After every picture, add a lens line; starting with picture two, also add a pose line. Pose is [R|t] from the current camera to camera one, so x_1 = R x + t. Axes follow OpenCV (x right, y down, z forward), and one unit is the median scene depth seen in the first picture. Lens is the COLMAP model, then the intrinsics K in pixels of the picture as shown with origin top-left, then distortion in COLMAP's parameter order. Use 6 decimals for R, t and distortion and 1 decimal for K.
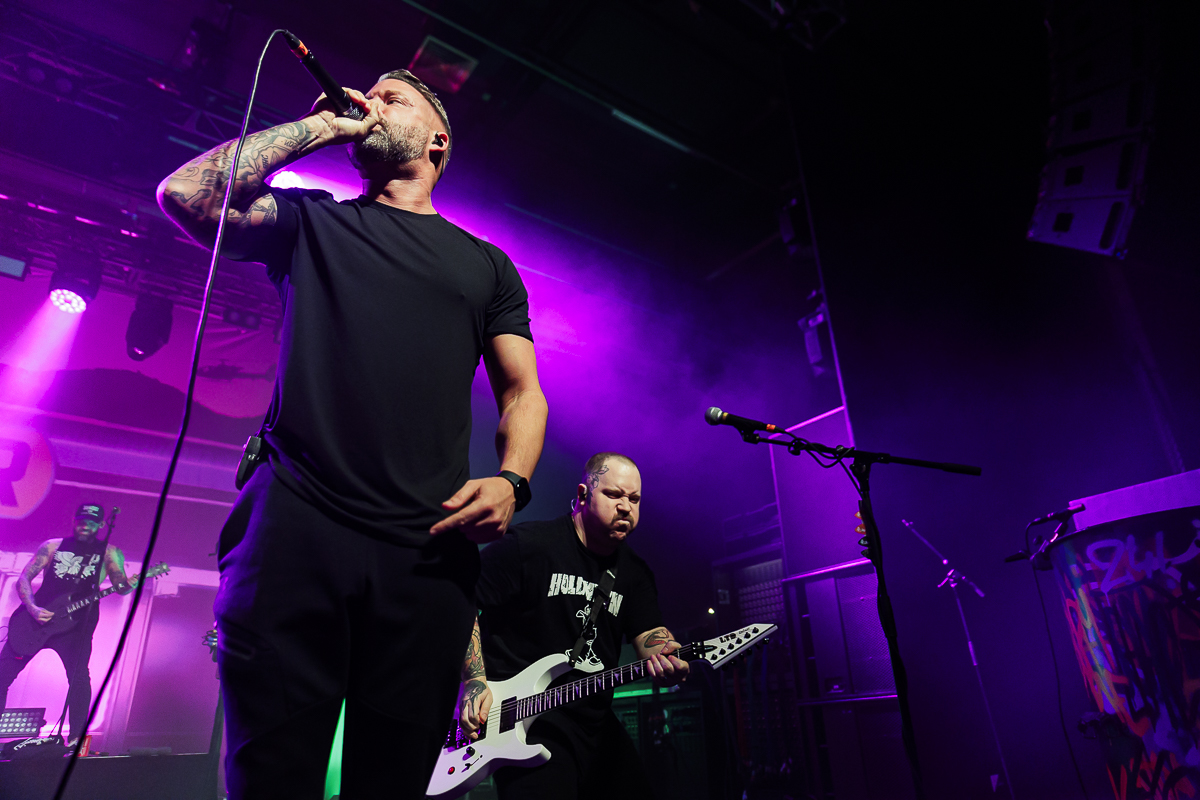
lens RADIAL K [[729.7, 0, 597.6], [0, 729.7, 415.1], [0, 0, 1]] dist [0.018504, -0.003257]
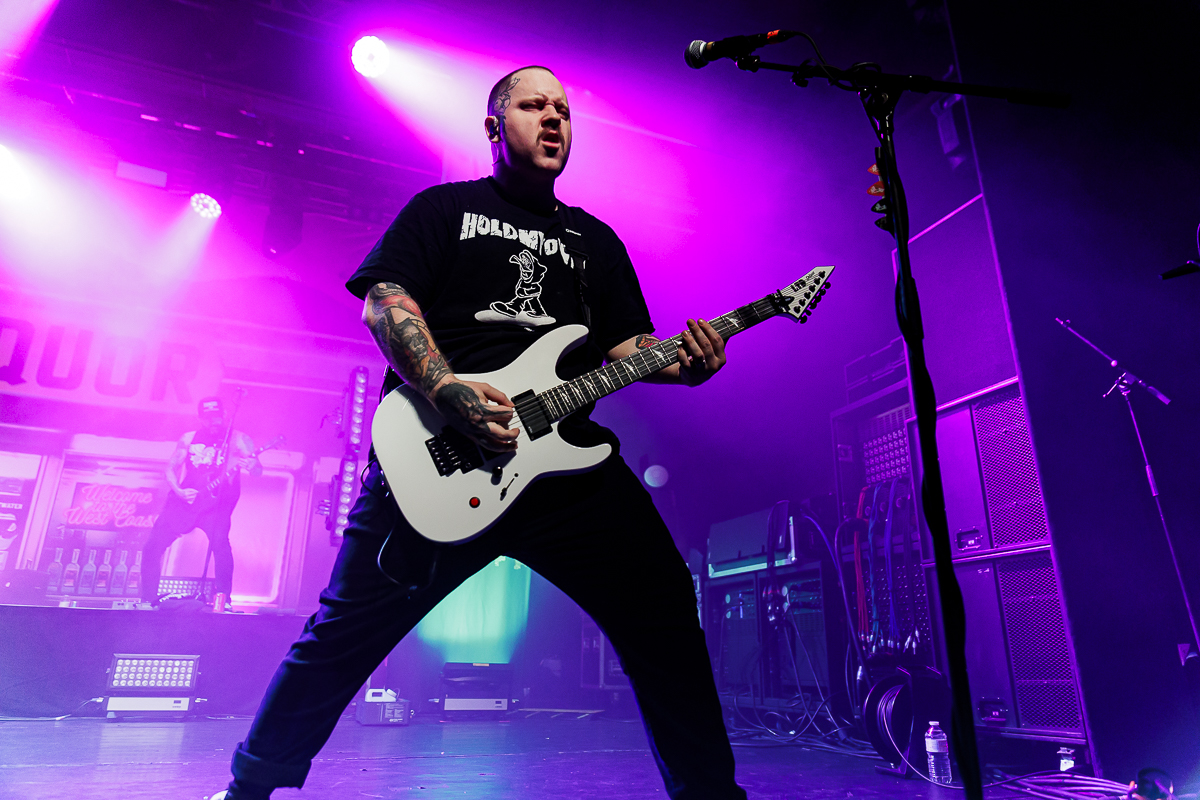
lens RADIAL K [[746.4, 0, 597.4], [0, 746.4, 387.6], [0, 0, 1]] dist [-0.019214, -0.000048]
pose [[0.972805, -0.039771, -0.228185, 0.108127], [0.058244, 0.995496, 0.074801, 0.106997], [0.224183, -0.086058, 0.970740, 0.128794]]
